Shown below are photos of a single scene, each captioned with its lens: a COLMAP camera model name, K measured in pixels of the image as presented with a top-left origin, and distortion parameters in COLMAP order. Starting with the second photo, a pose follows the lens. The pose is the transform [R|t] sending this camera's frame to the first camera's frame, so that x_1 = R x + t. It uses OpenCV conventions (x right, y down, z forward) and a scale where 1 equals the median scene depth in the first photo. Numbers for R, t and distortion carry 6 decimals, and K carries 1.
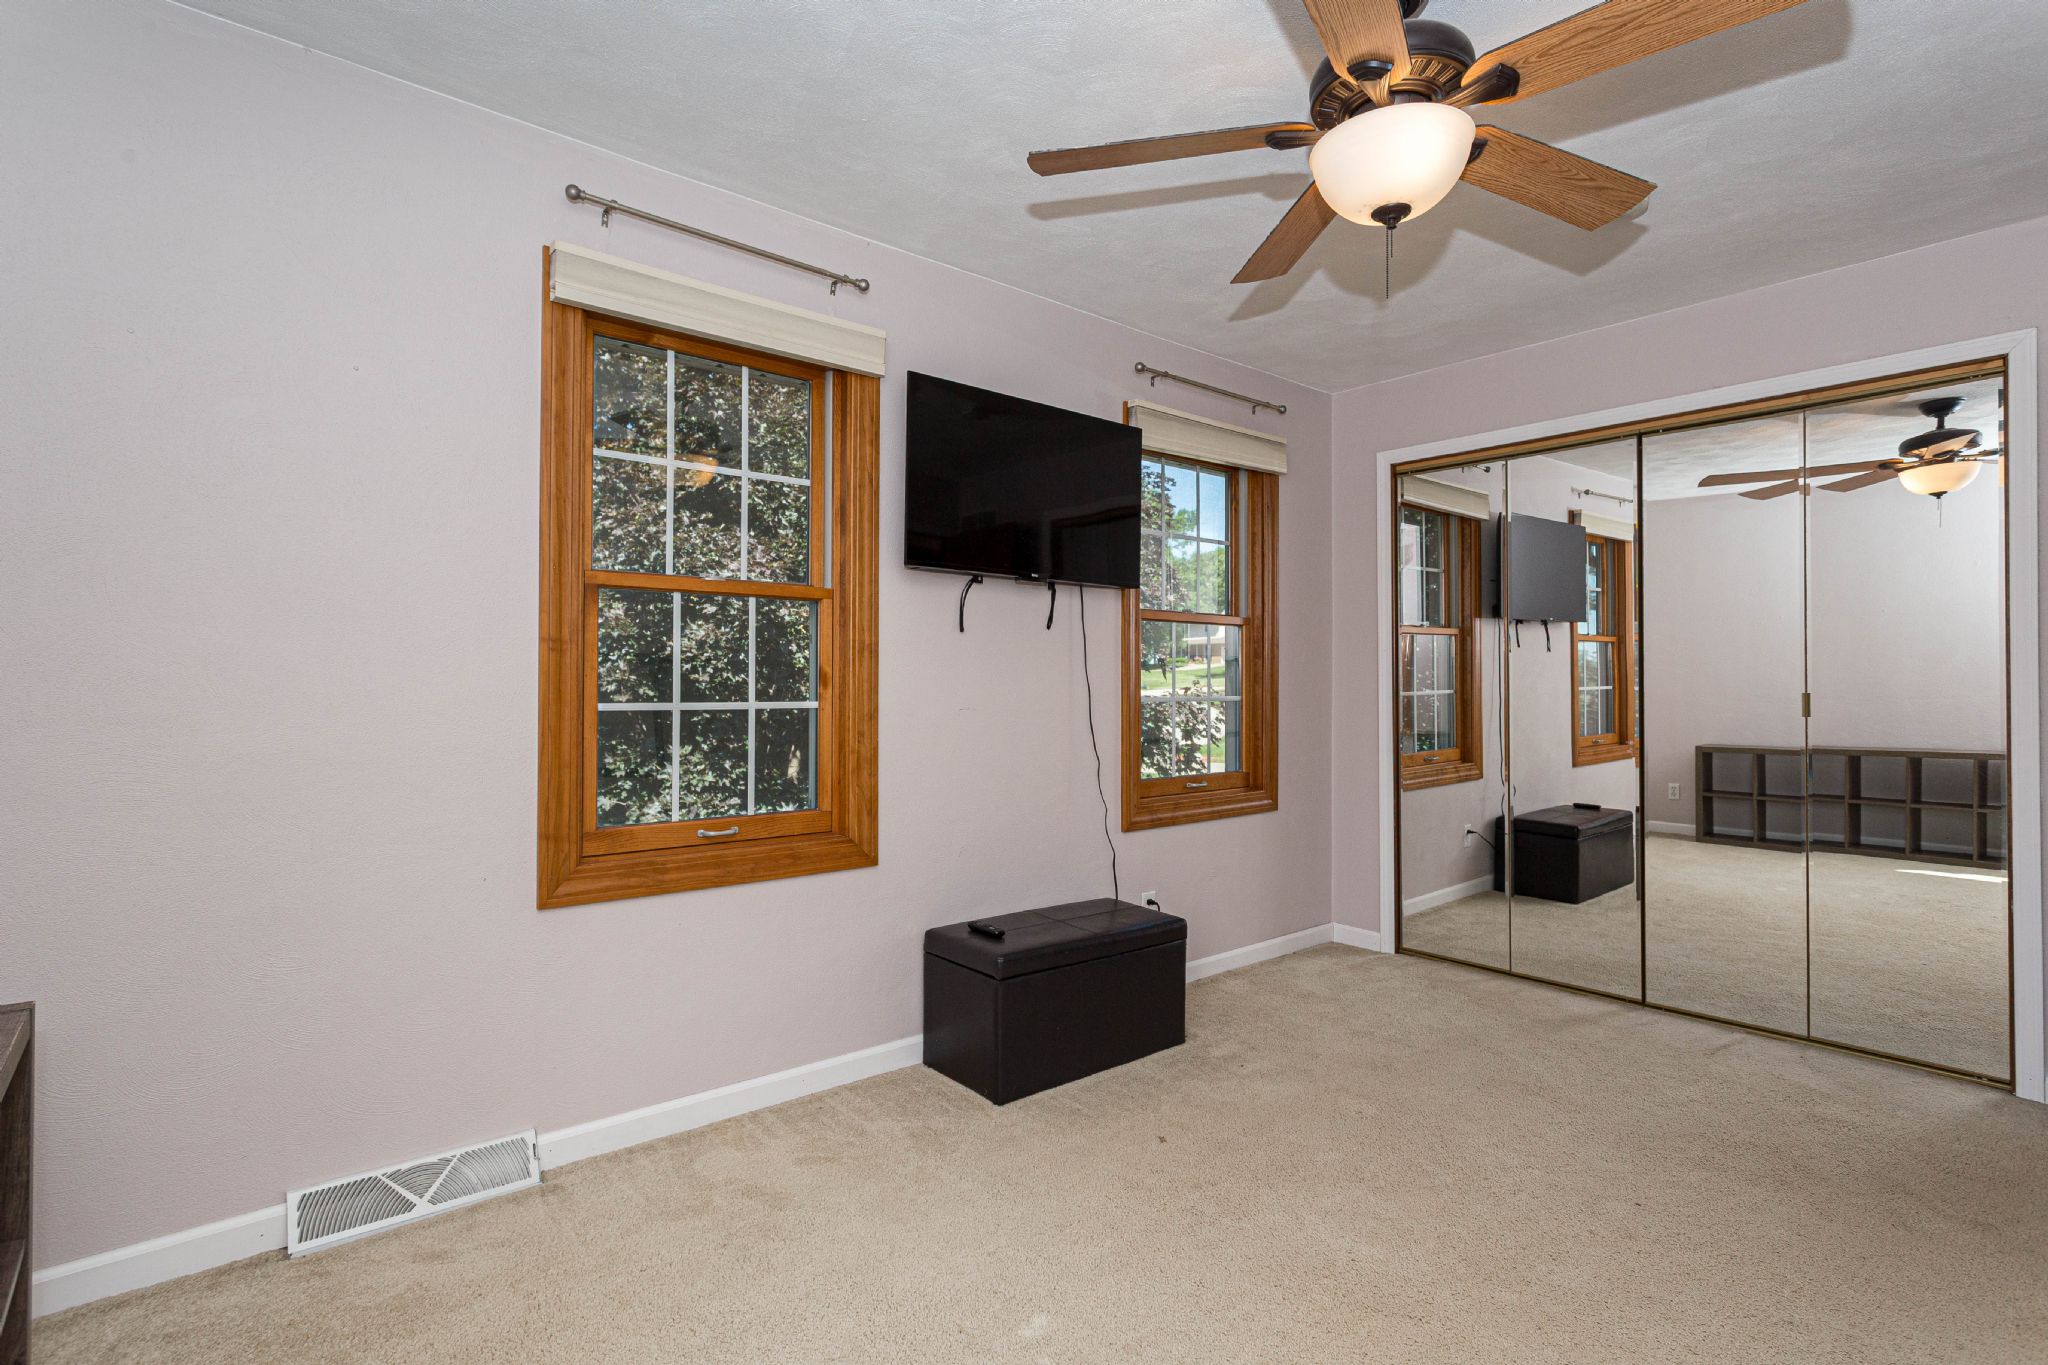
lens RADIAL K [[985.8, 0, 1030.0], [0, 985.8, 676.9], [0, 0, 1]] dist [0.001970, 0.000453]
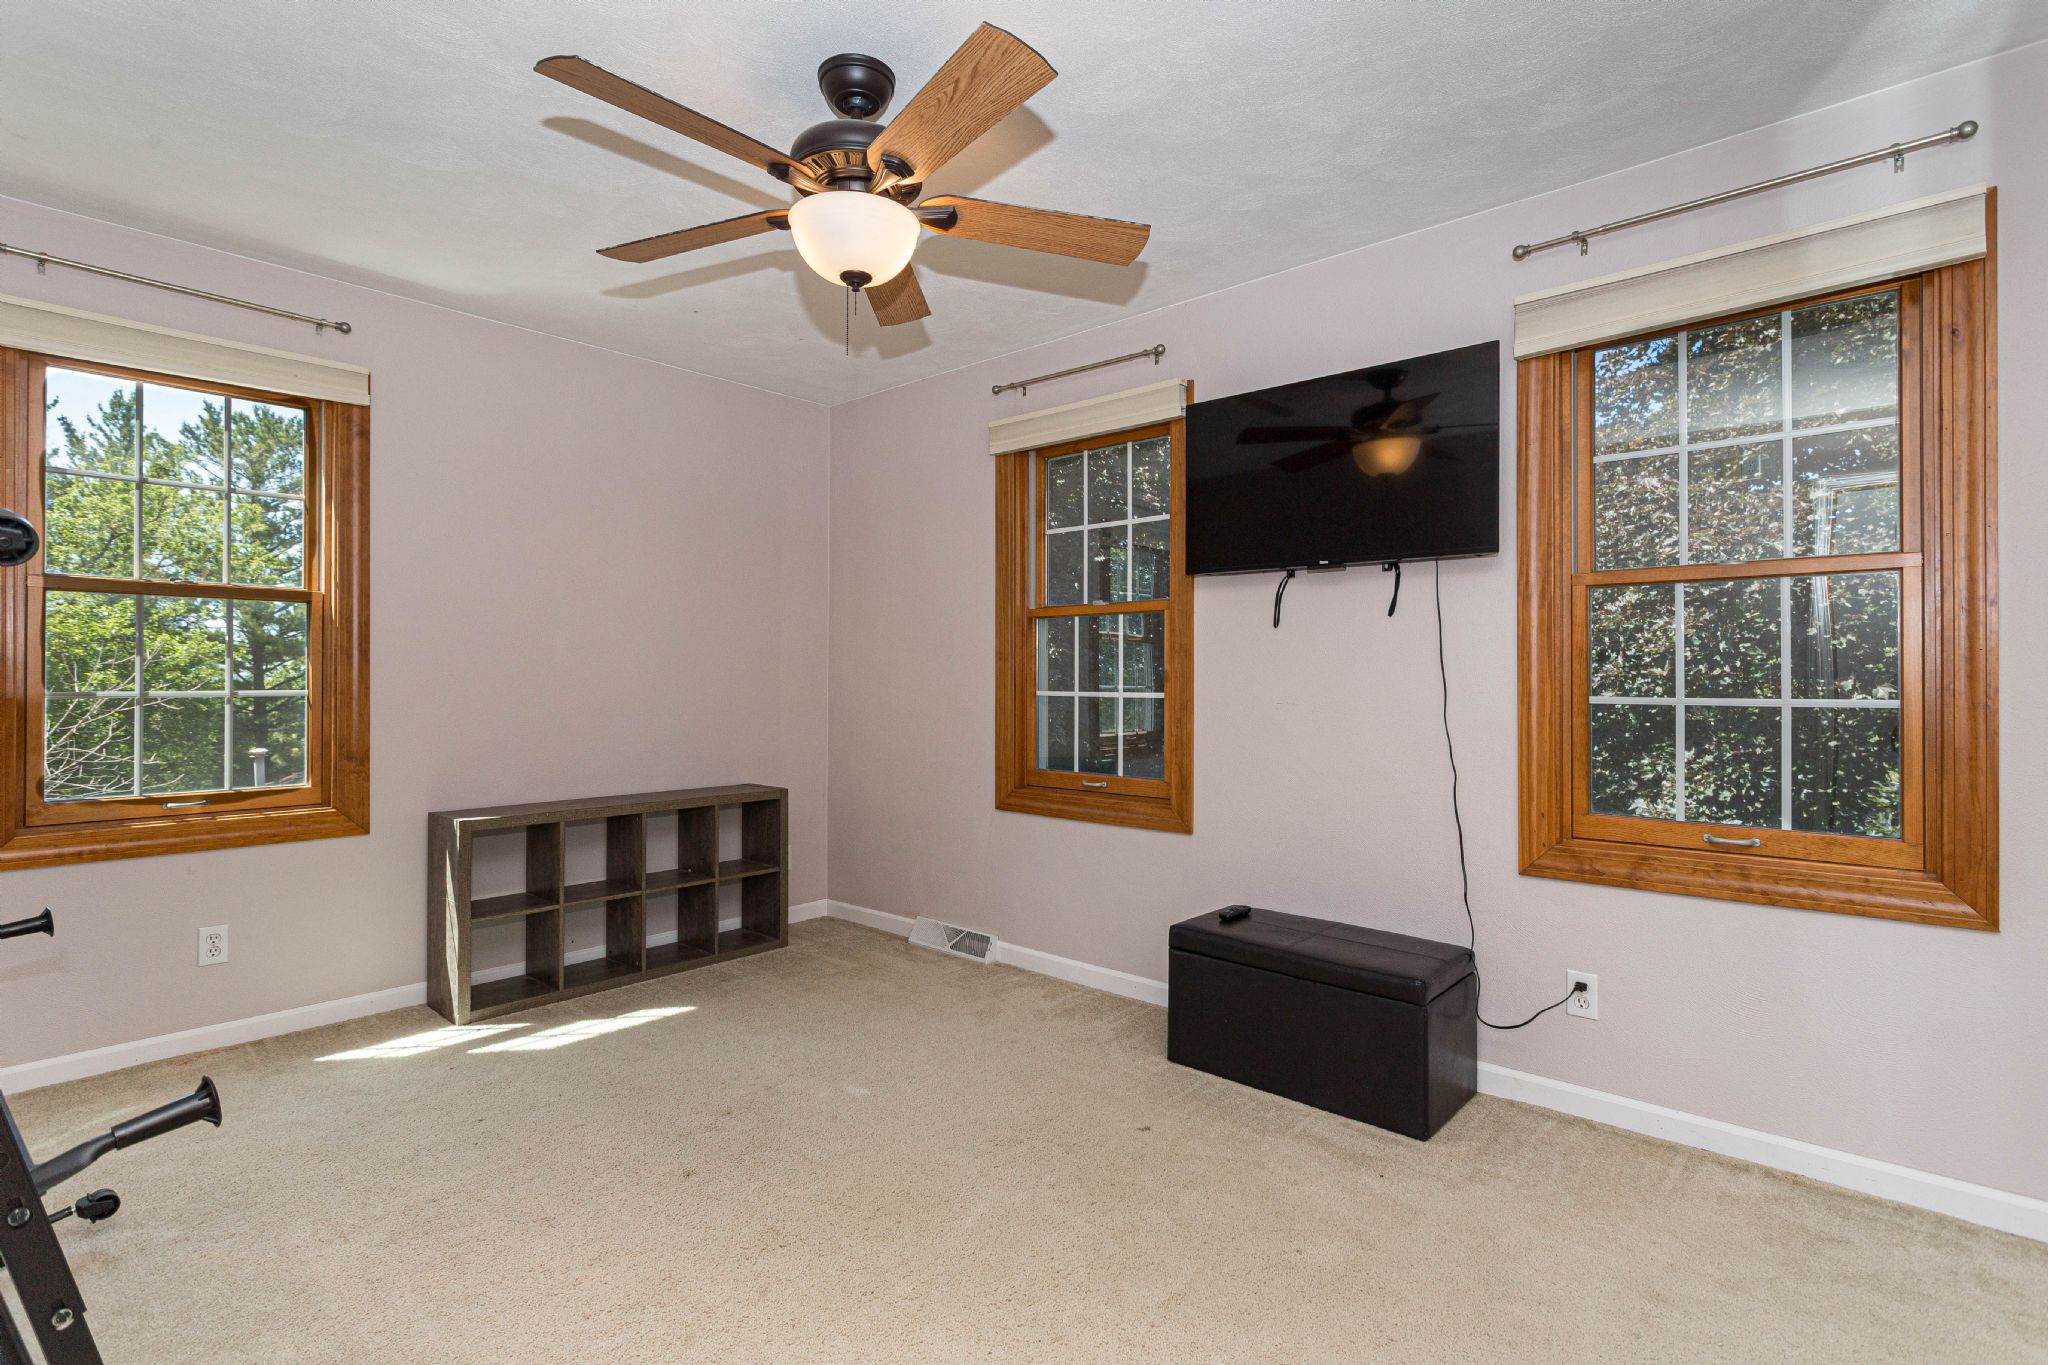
lens RADIAL K [[985.8, 0, 1030.0], [0, 985.8, 676.9], [0, 0, 1]] dist [0.001970, 0.000453]
pose [[0.134978, 0.000457, -0.990848, 0.847300], [0.010217, 0.999946, 0.001853, 0.000710], [0.990796, -0.010374, 0.134966, 0.567096]]
